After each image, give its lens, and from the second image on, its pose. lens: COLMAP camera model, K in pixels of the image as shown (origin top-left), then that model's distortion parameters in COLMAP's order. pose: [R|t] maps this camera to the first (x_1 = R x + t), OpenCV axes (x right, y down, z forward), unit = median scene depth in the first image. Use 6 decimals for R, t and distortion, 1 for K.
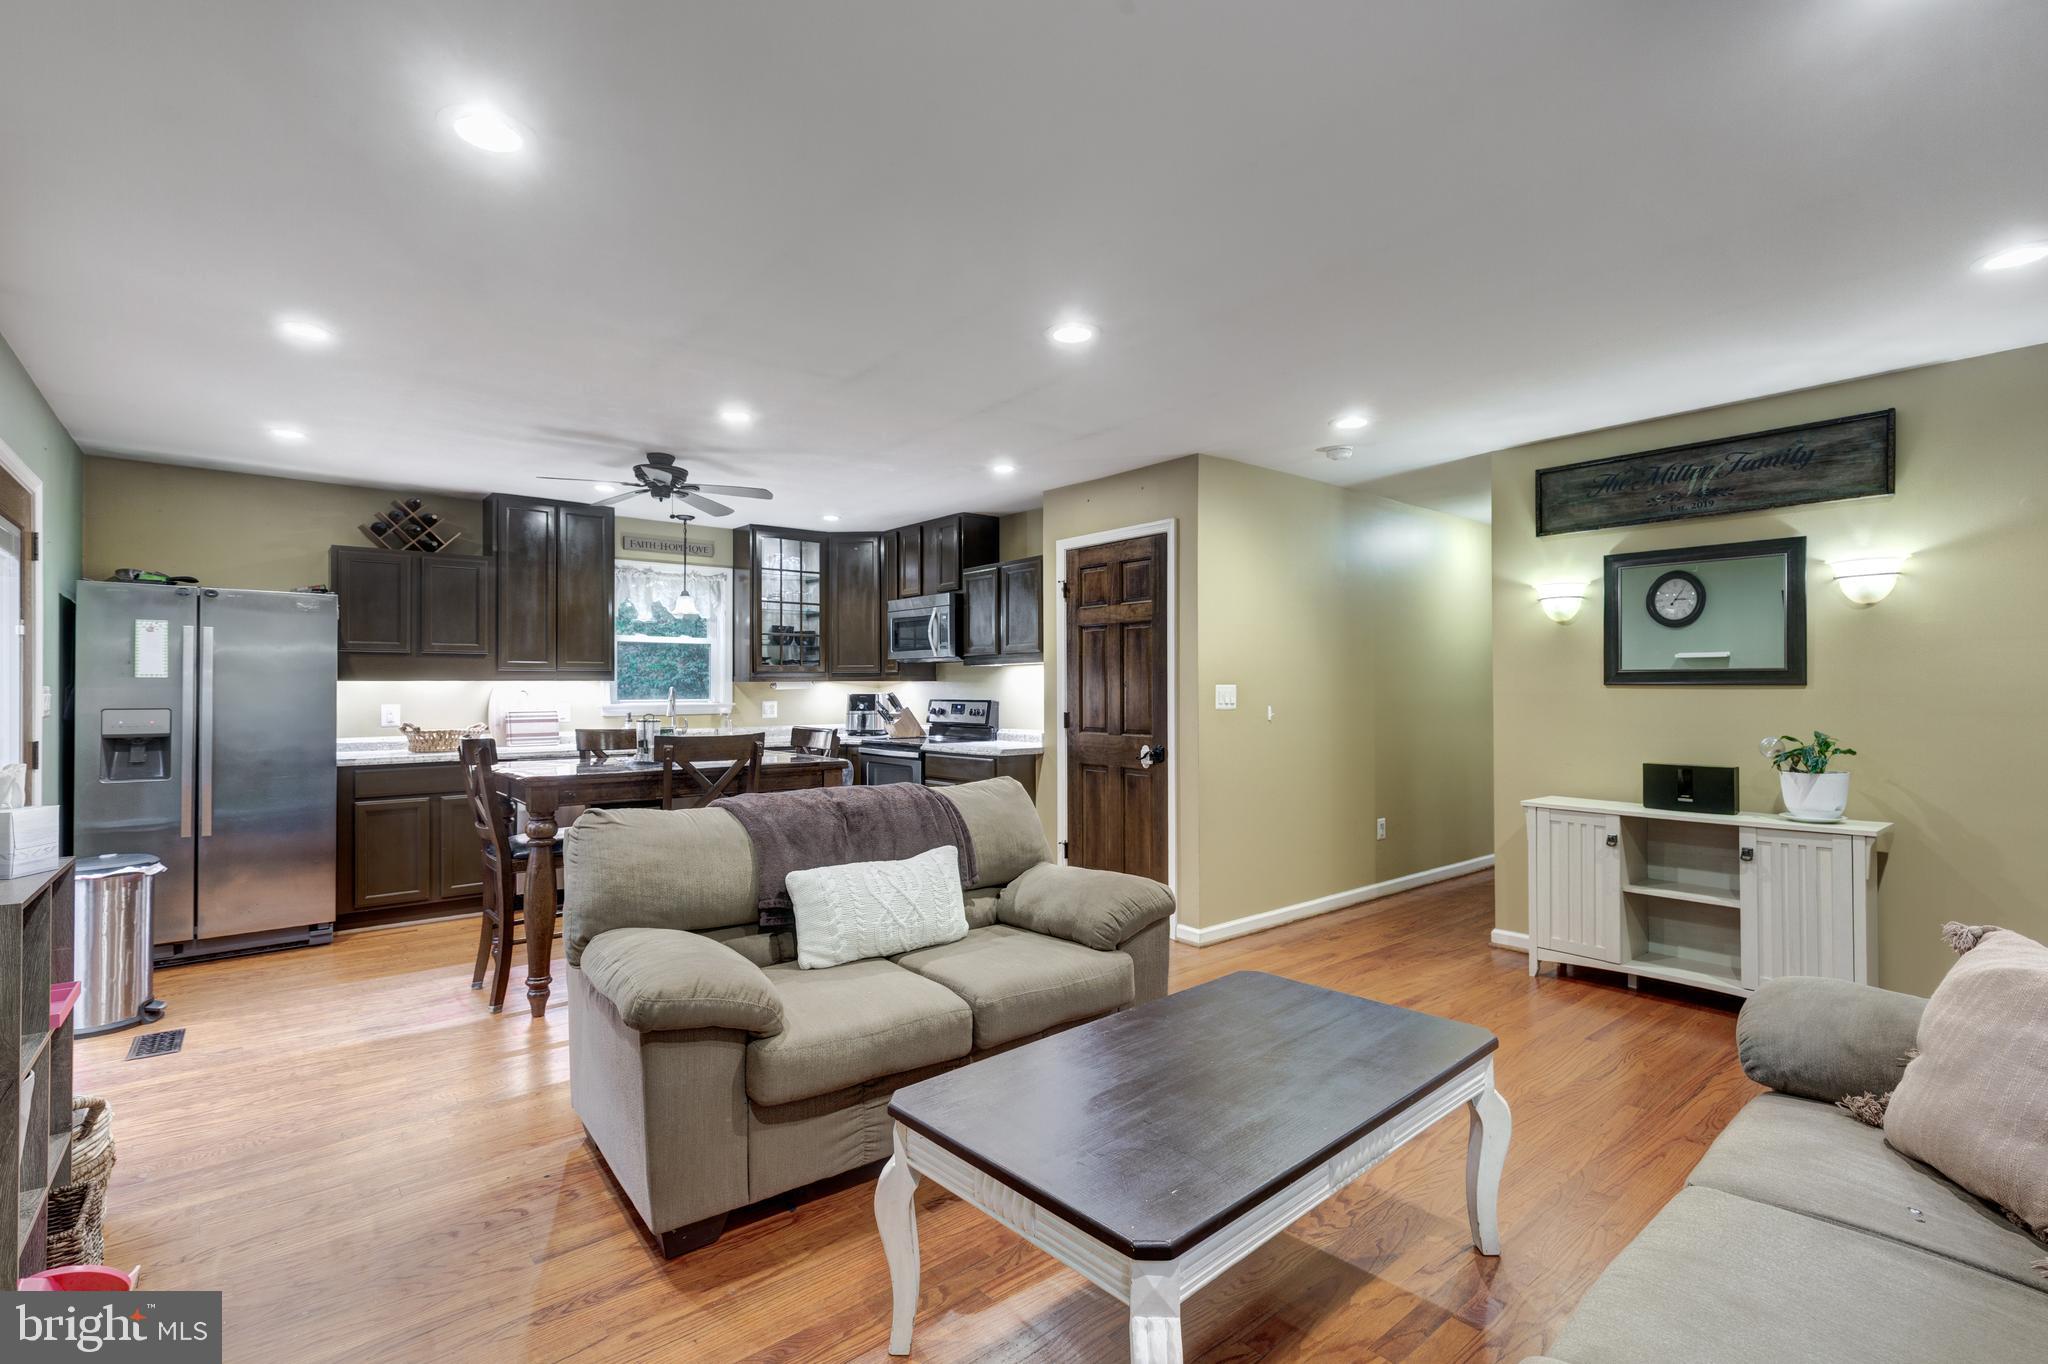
lens RADIAL K [[936.0, 0, 1011.9], [0, 936.0, 683.0], [0, 0, 1]] dist [0.005277, -0.000786]
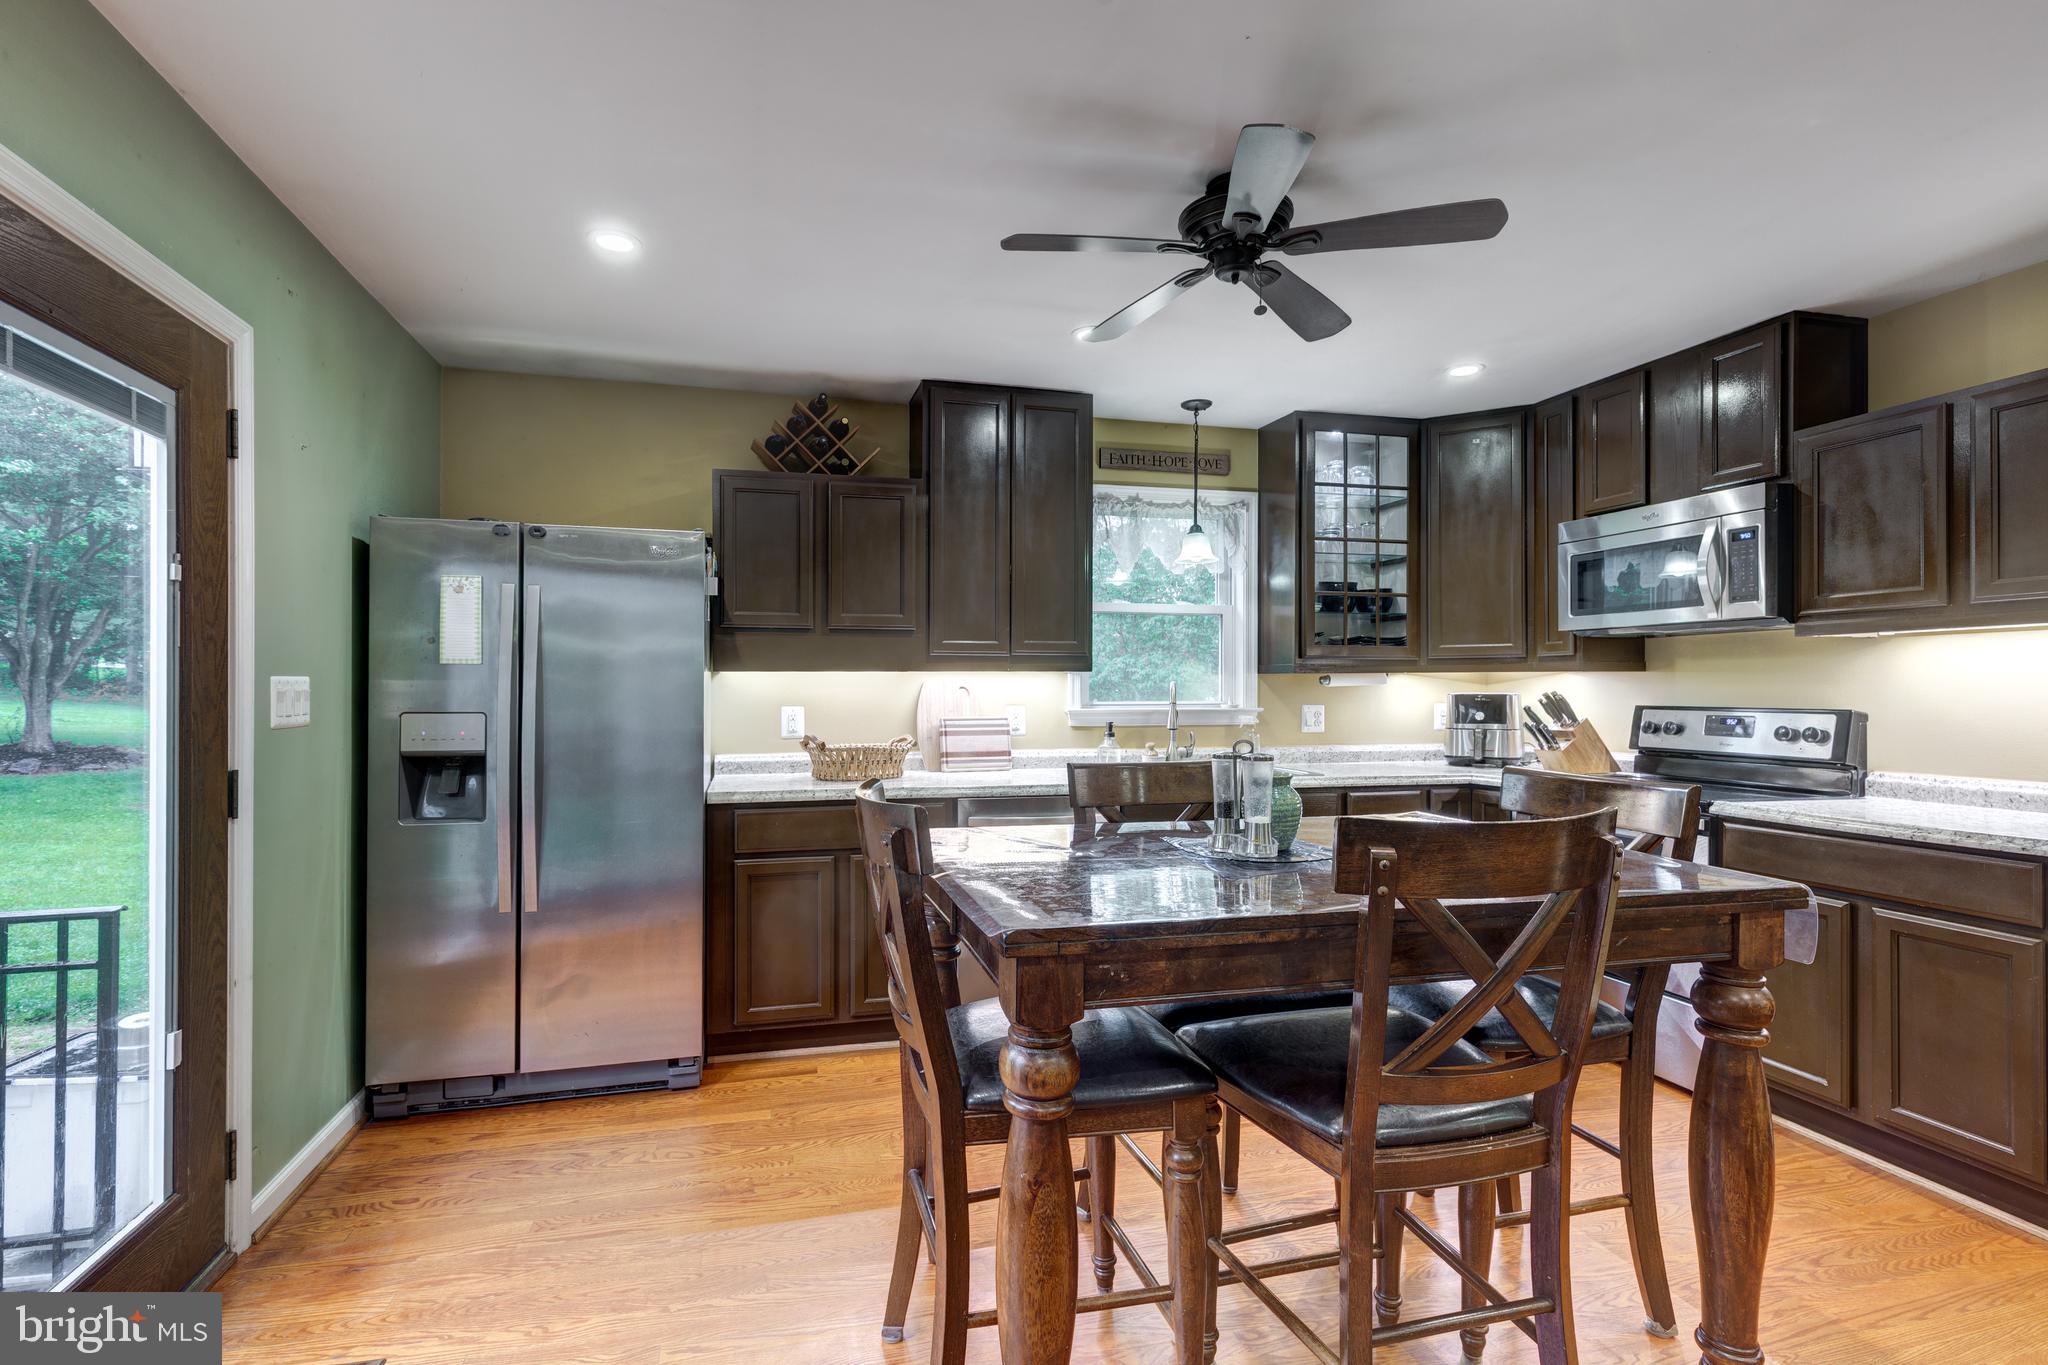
lens RADIAL K [[936.0, 0, 971.0], [0, 936.0, 681.1], [0, 0, 1]] dist [0.005277, -0.000786]
pose [[0.898535, -0.000325, -0.438902, -0.283750], [-0.000075, 1.000000, -0.000895, 0.005830], [0.438903, 0.000837, 0.898534, 0.512859]]
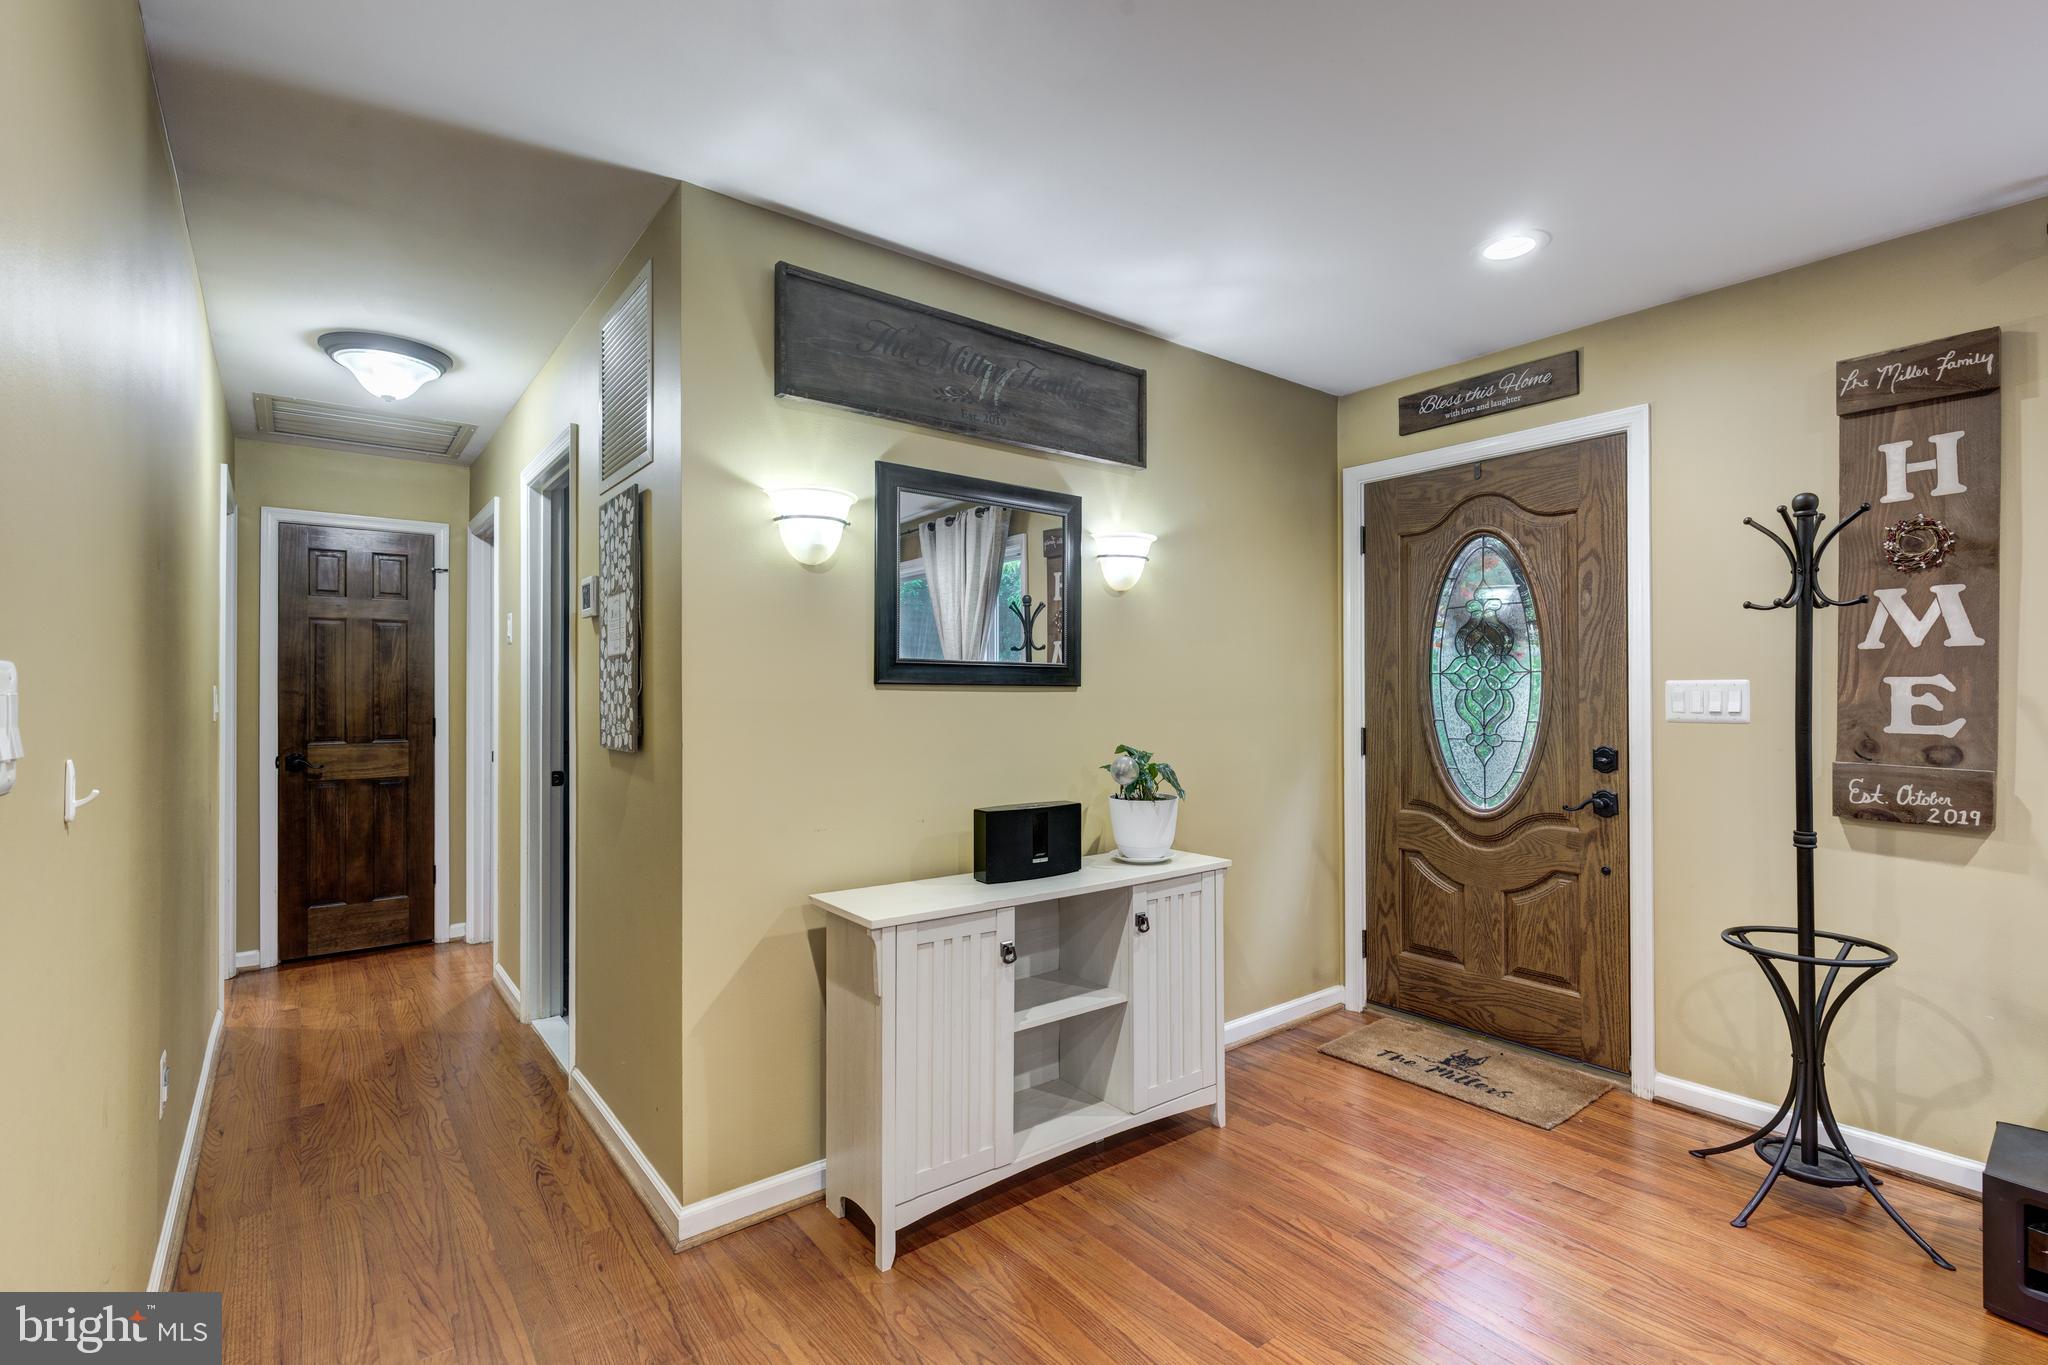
lens RADIAL K [[936.0, 0, 1025.3], [0, 936.0, 686.5], [0, 0, 1]] dist [0.005277, -0.000786]
pose [[0.026158, 0.011480, 0.999592, 0.050648], [-0.006485, 0.999915, -0.011314, 0.008623], [-0.999637, -0.006186, 0.026230, 0.799978]]
